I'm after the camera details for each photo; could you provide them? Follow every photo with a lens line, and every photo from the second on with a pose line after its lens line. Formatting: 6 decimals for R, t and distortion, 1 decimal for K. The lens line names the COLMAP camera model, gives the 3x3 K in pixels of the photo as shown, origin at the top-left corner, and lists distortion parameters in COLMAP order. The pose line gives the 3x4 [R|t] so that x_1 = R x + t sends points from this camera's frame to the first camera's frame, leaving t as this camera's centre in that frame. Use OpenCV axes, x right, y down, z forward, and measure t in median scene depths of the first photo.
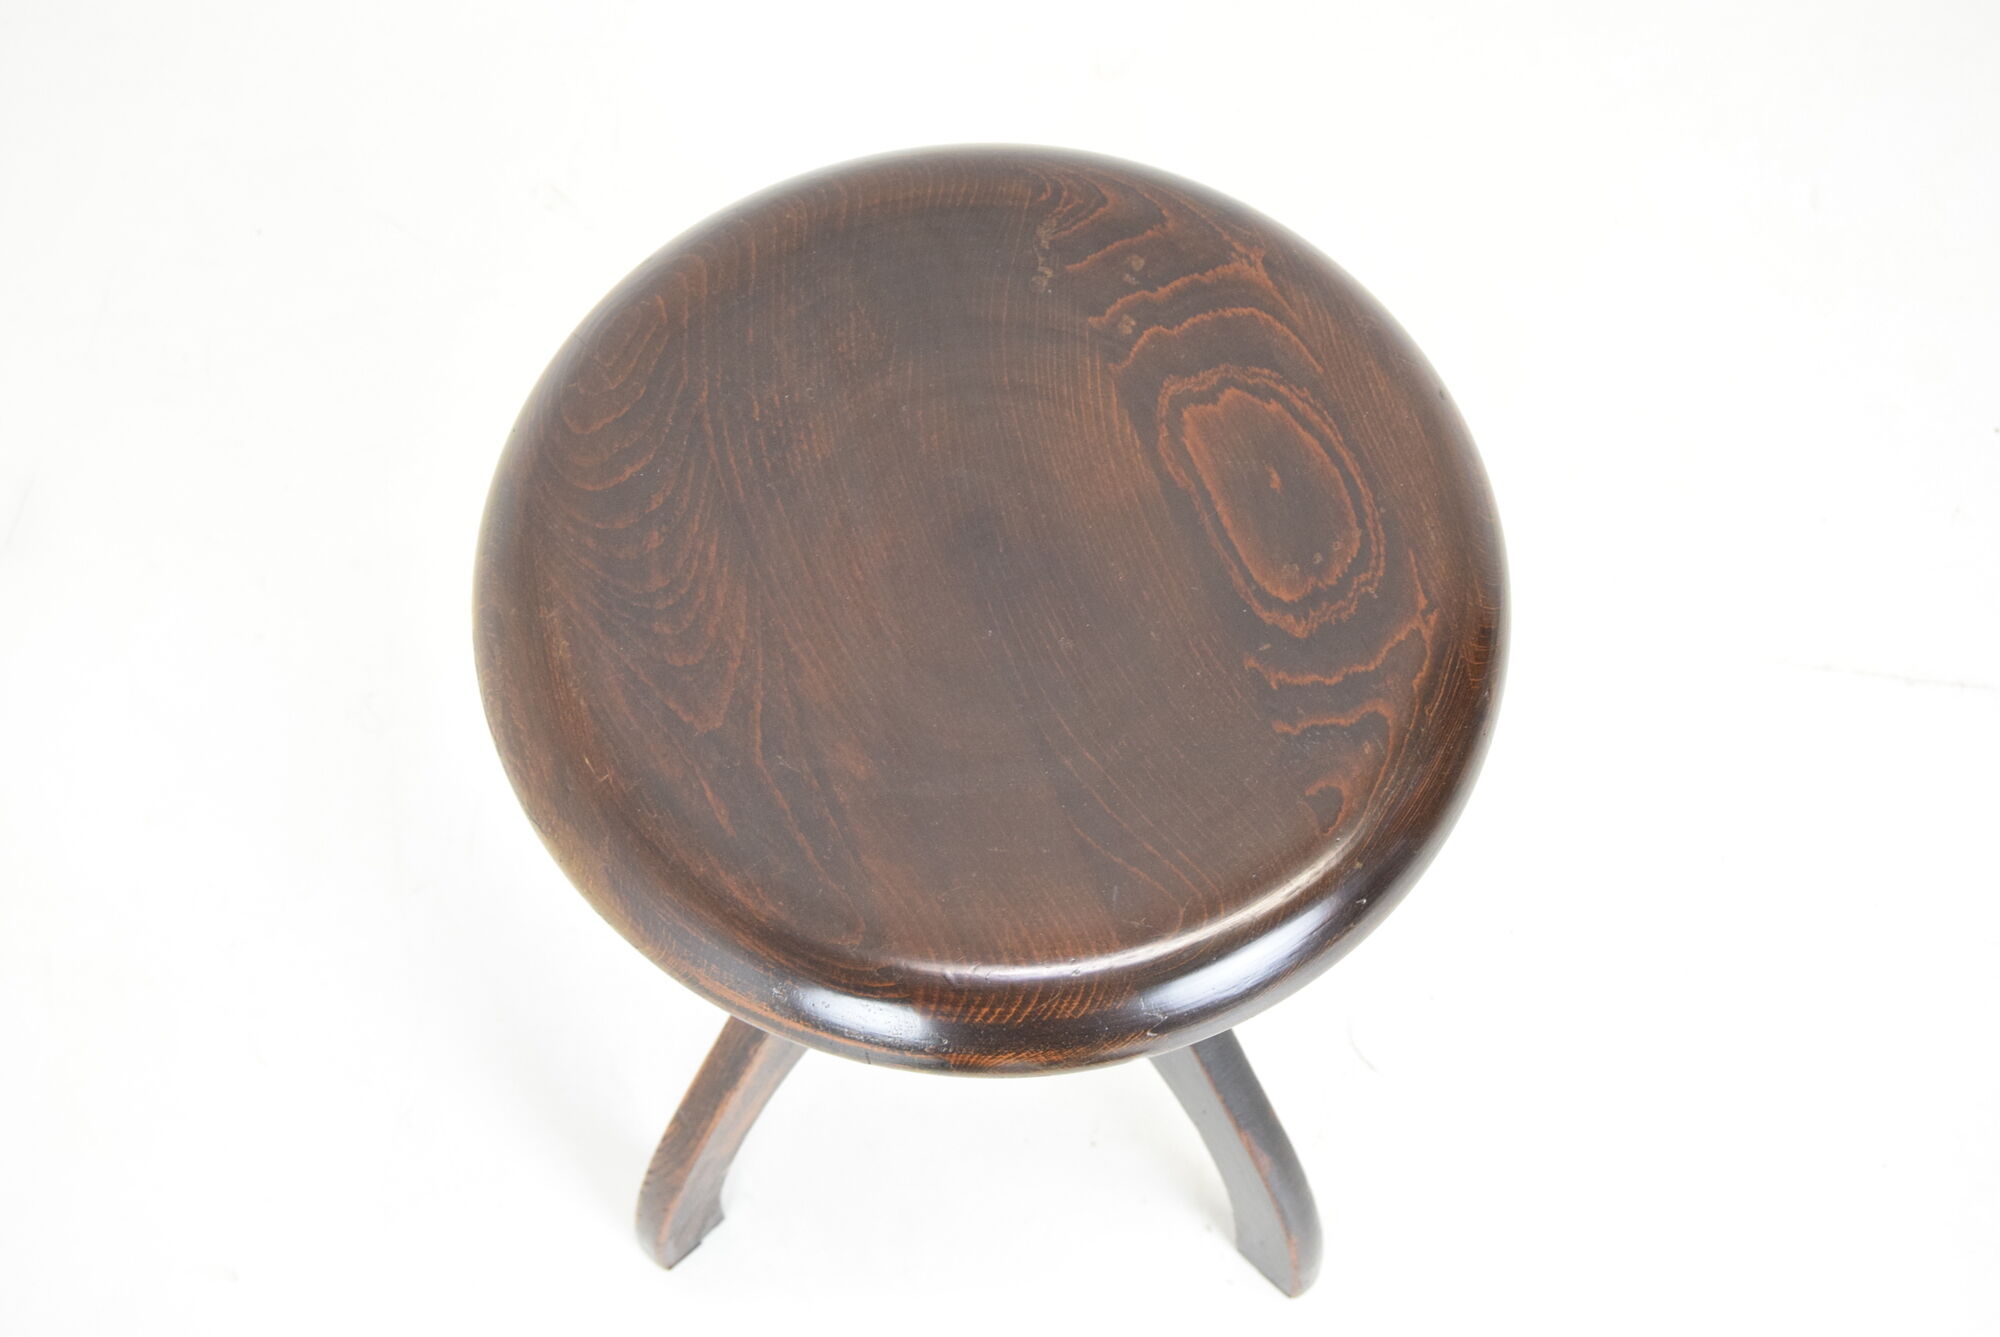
lens RADIAL K [[2636.9, 0, 1002.9], [0, 2636.9, 686.3], [0, 0, 1]] dist [-0.029735, -0.000869]
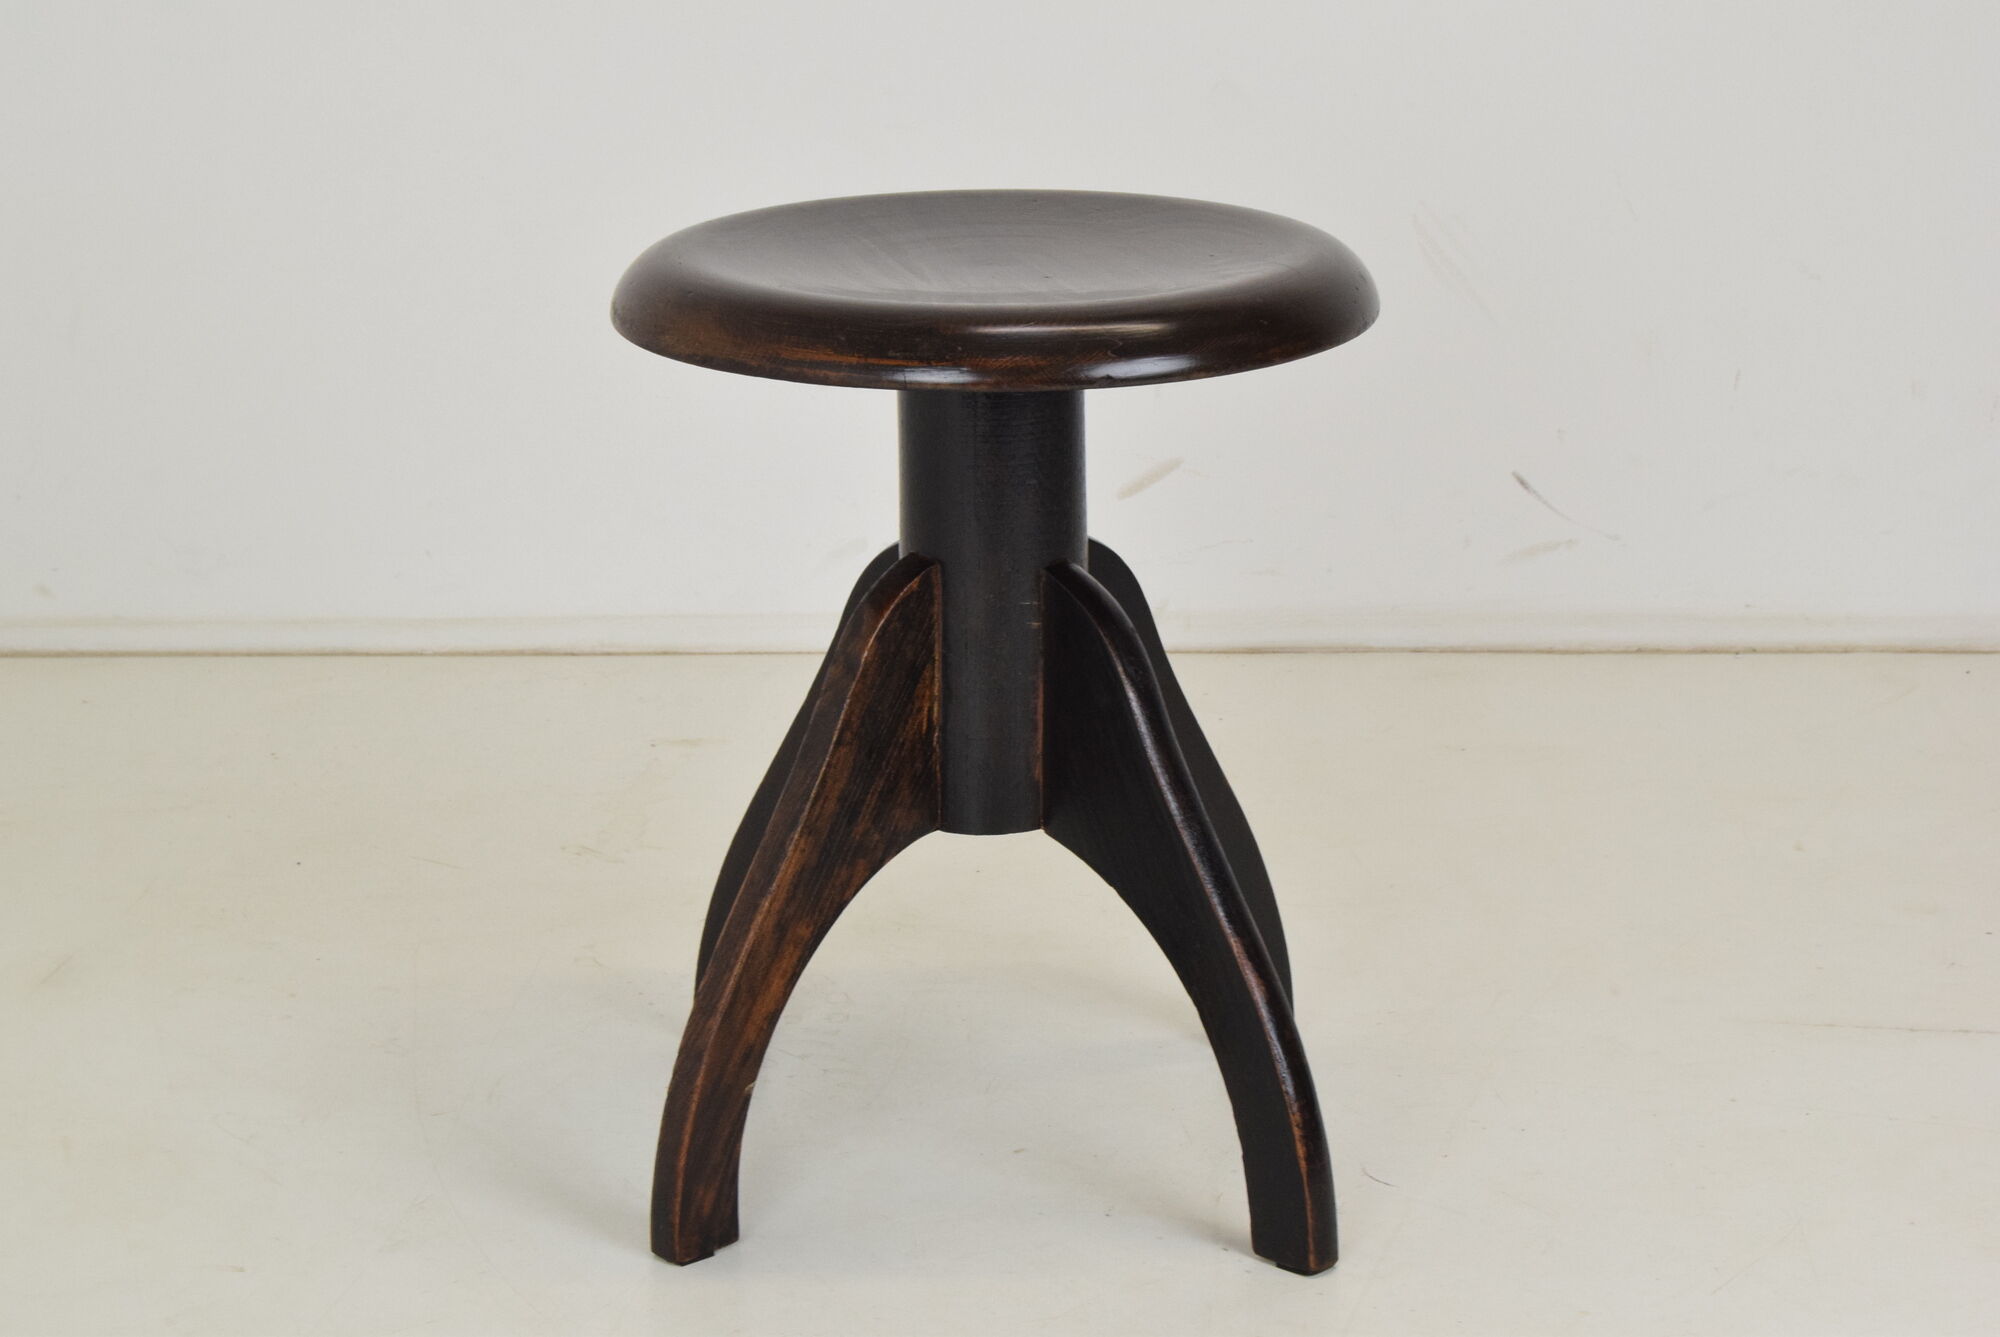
lens RADIAL K [[4540.3, 0, 1000.0], [0, 4540.3, 668.5], [0, 0, 1]] dist [0.023129, -0.299124]
pose [[0.999879, -0.015018, -0.004067, 0.005099], [0.006967, 0.665888, -0.746019, 1.808555], [0.013911, 0.745900, 0.665912, -0.407168]]
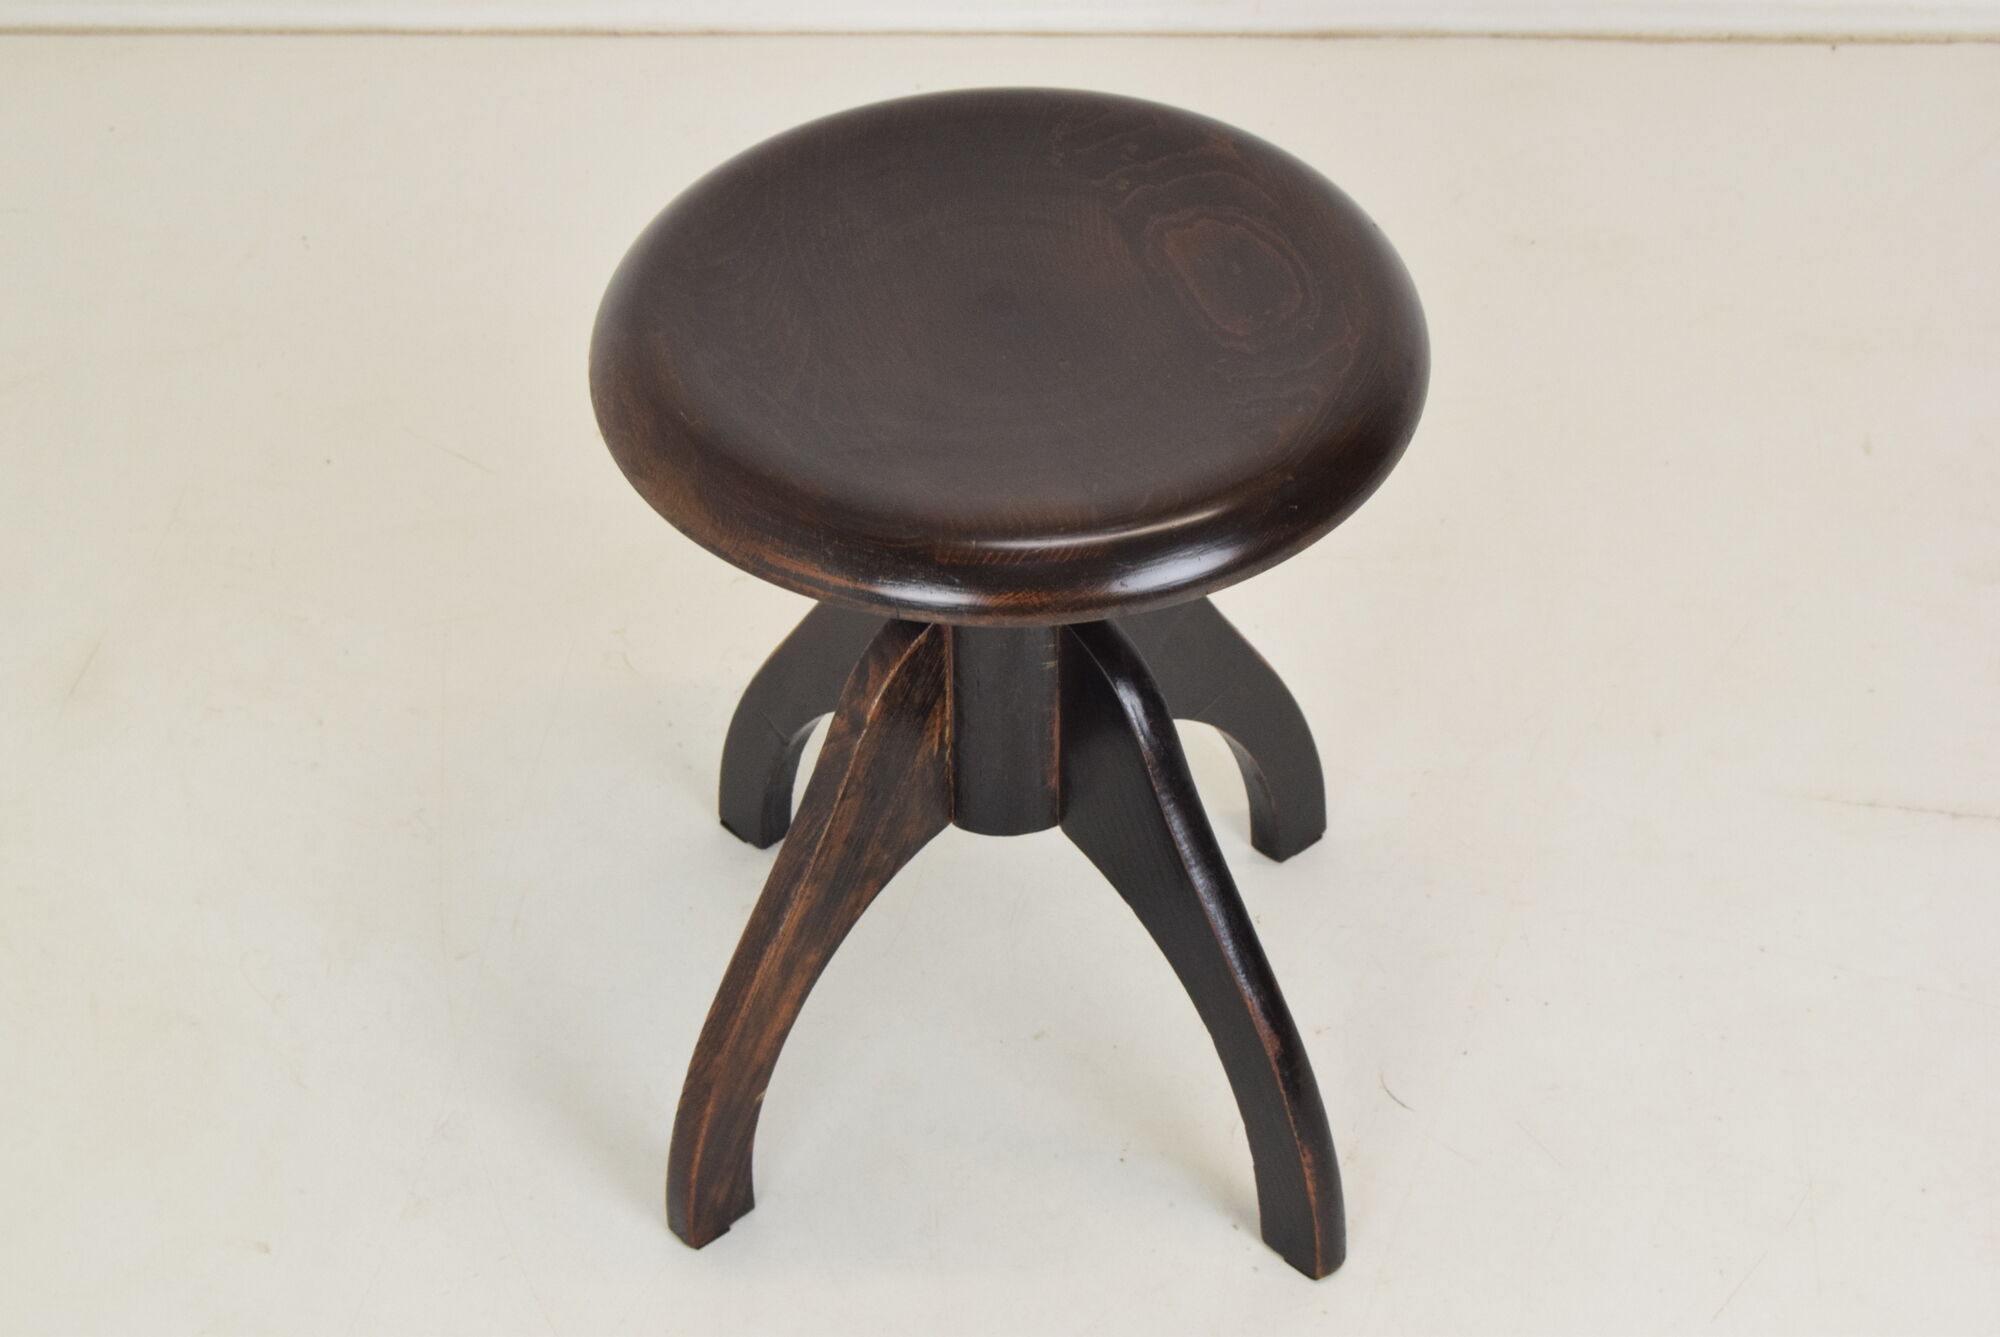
lens RADIAL K [[4185.0, 0, 1000.0], [0, 4185.0, 668.5], [0, 0, 1]] dist [0.000365, 0.124081]
pose [[0.999174, 0.003130, -0.040518, 0.071163], [-0.018572, 0.921988, -0.386772, 0.849840], [0.036147, 0.387205, 0.921285, -0.742511]]
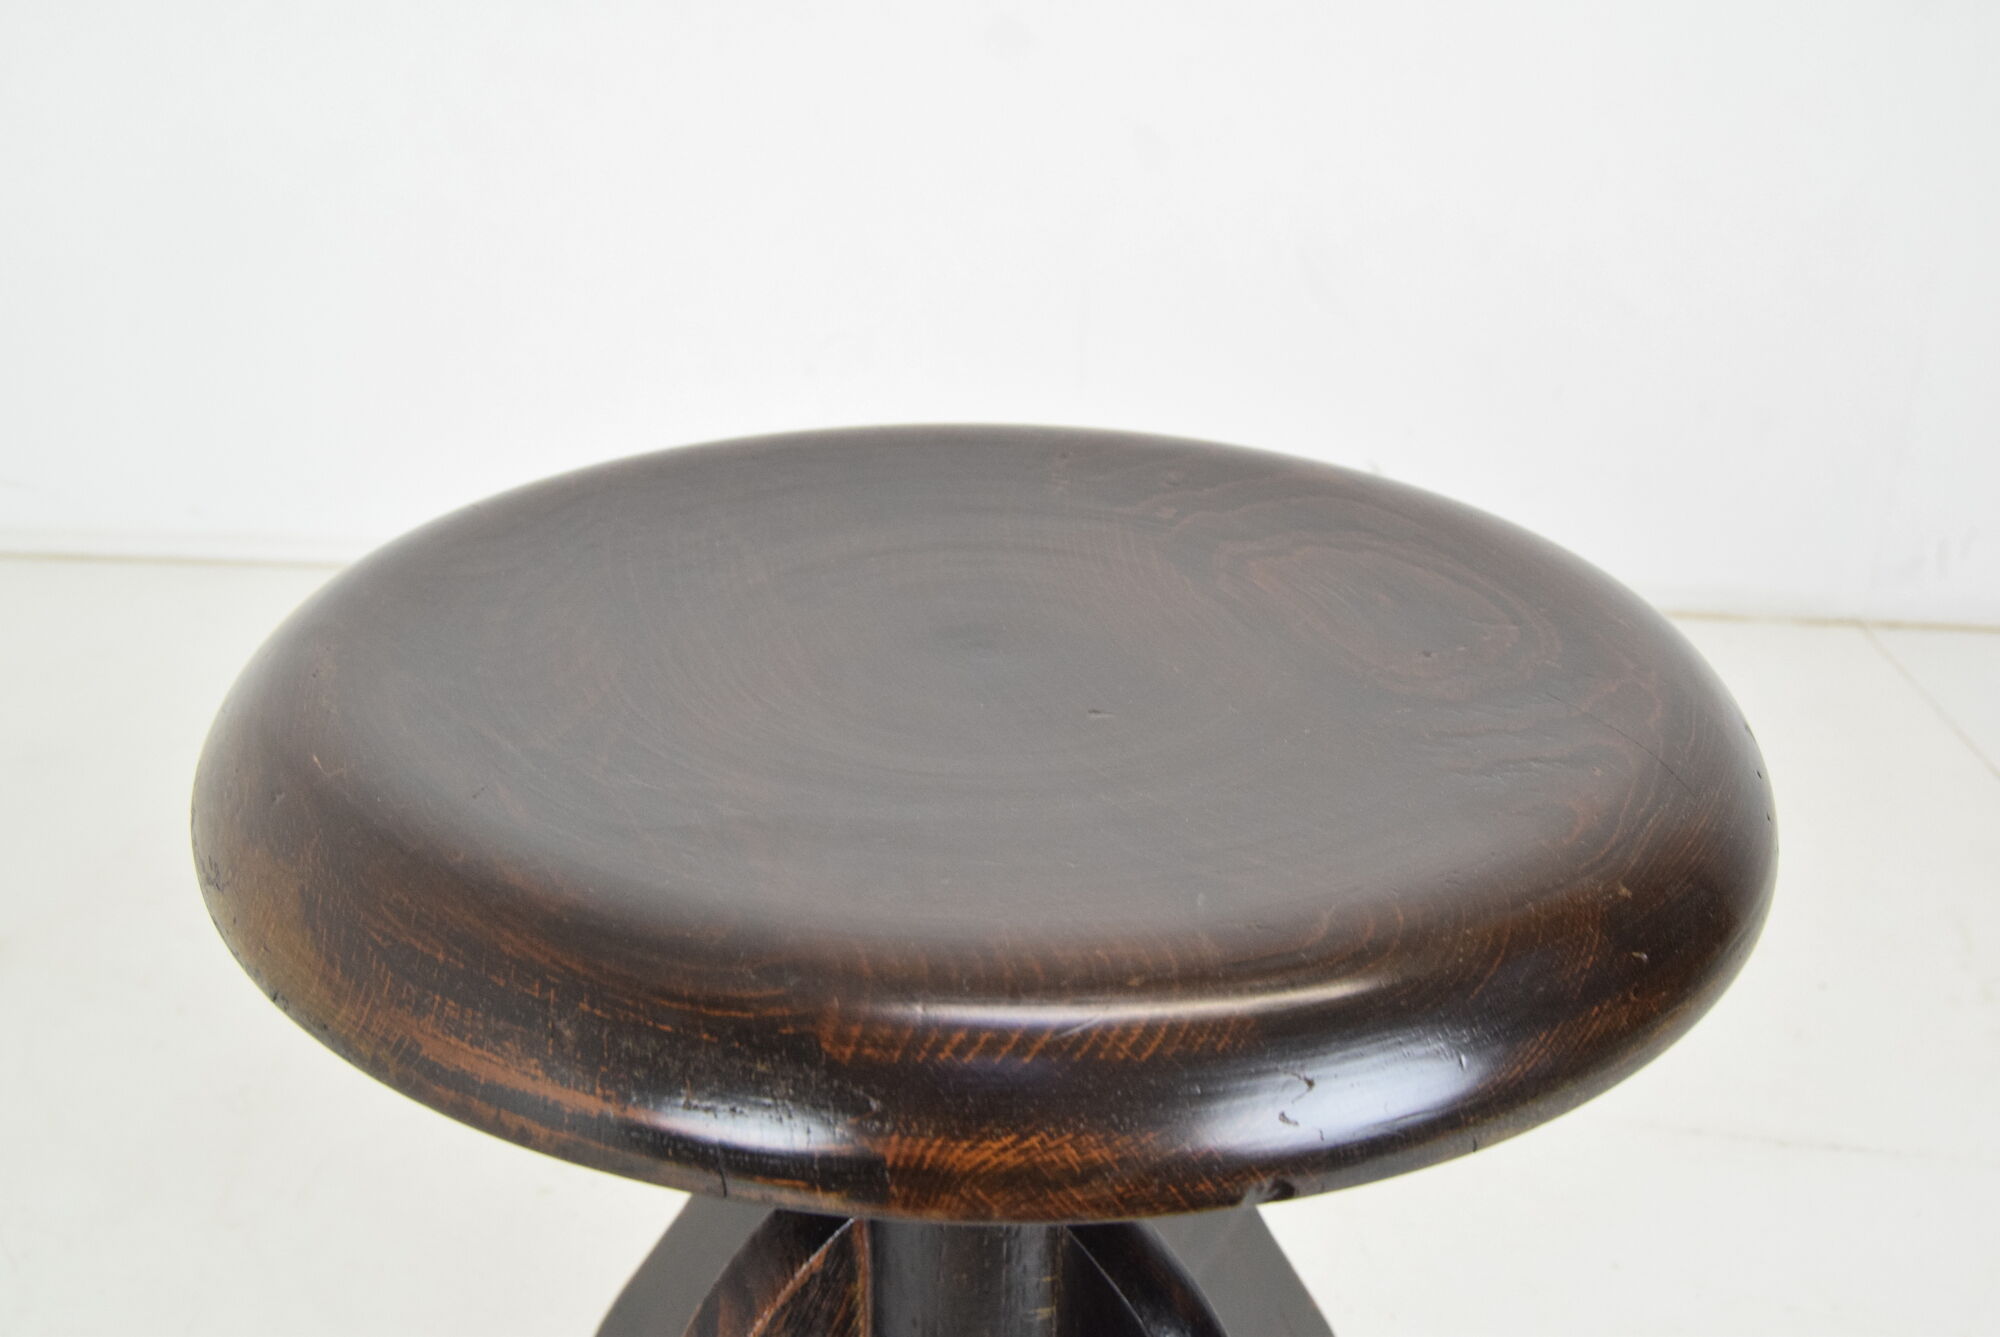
lens RADIAL K [[1992.3, 0, 1000.0], [0, 1992.3, 668.5], [0, 0, 1]] dist [-0.076368, 0.003501]
pose [[0.999875, 0.014860, -0.005354, 0.001924], [-0.014781, 0.760709, -0.648925, 0.283096], [-0.005570, 0.648923, 0.760833, 0.592726]]
